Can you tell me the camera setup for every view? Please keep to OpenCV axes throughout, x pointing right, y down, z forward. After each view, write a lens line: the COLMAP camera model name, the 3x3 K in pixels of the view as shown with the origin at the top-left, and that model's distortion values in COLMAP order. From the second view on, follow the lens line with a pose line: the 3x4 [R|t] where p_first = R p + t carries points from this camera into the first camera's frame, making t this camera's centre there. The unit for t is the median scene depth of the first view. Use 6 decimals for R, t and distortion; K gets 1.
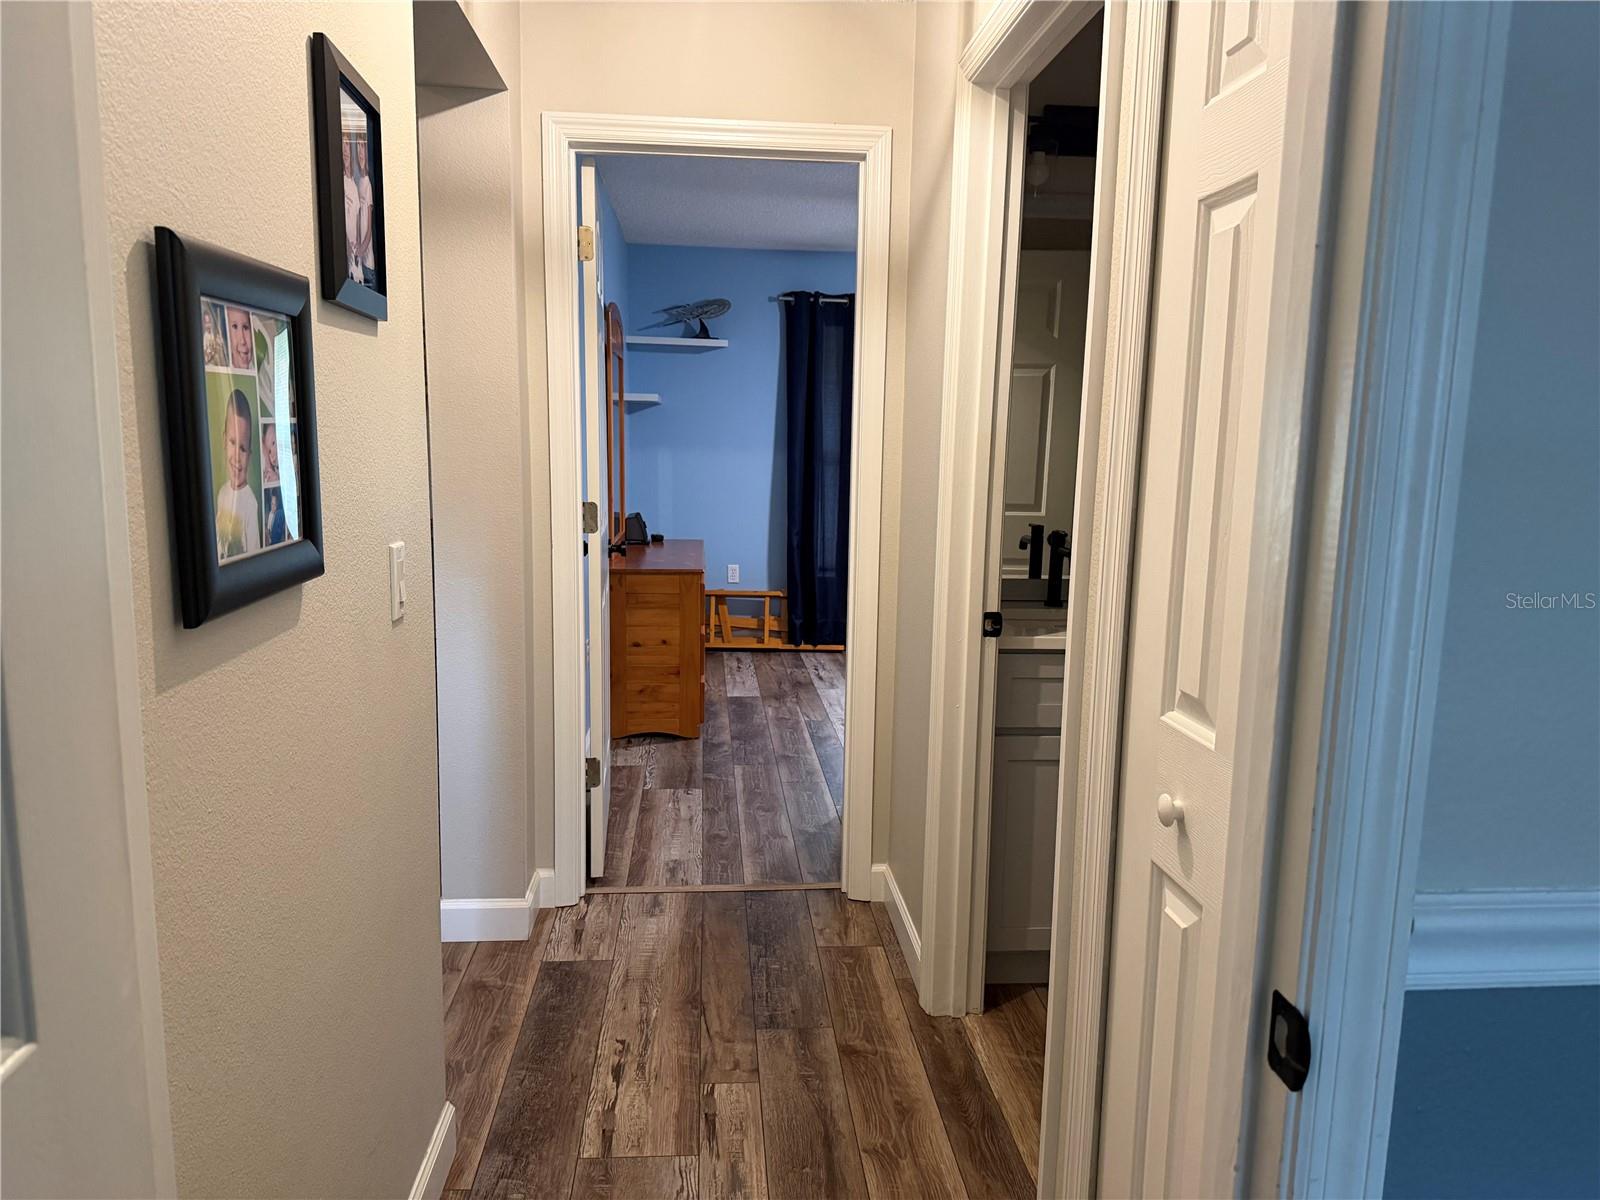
lens RADIAL K [[1120.2, 0, 805.0], [0, 1120.2, 607.1], [0, 0, 1]] dist [0.065915, -0.087560]
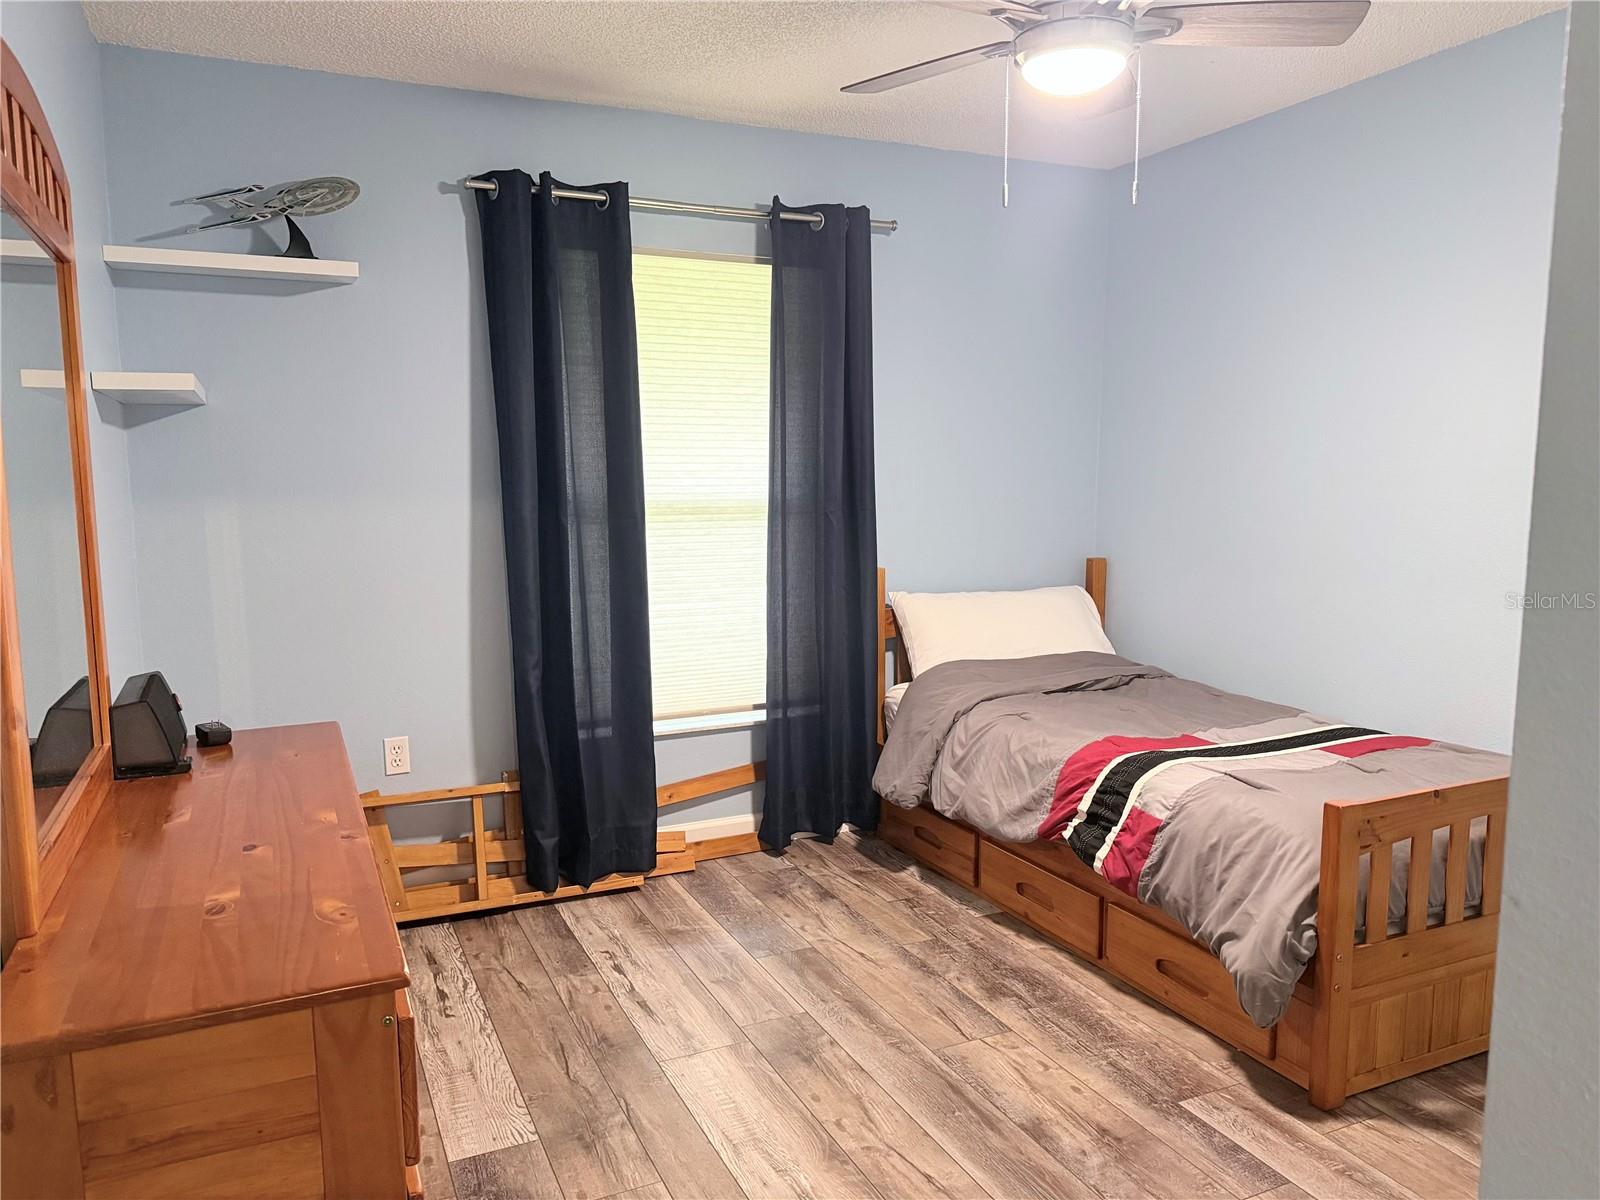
lens RADIAL K [[1120.2, 0, 796.5], [0, 1120.2, 590.6], [0, 0, 1]] dist [0.065915, -0.087560]
pose [[0.940127, -0.062134, 0.335114, -0.062893], [0.074294, 0.996958, -0.023576, -0.077456], [-0.332630, 0.047062, 0.941883, 0.501082]]
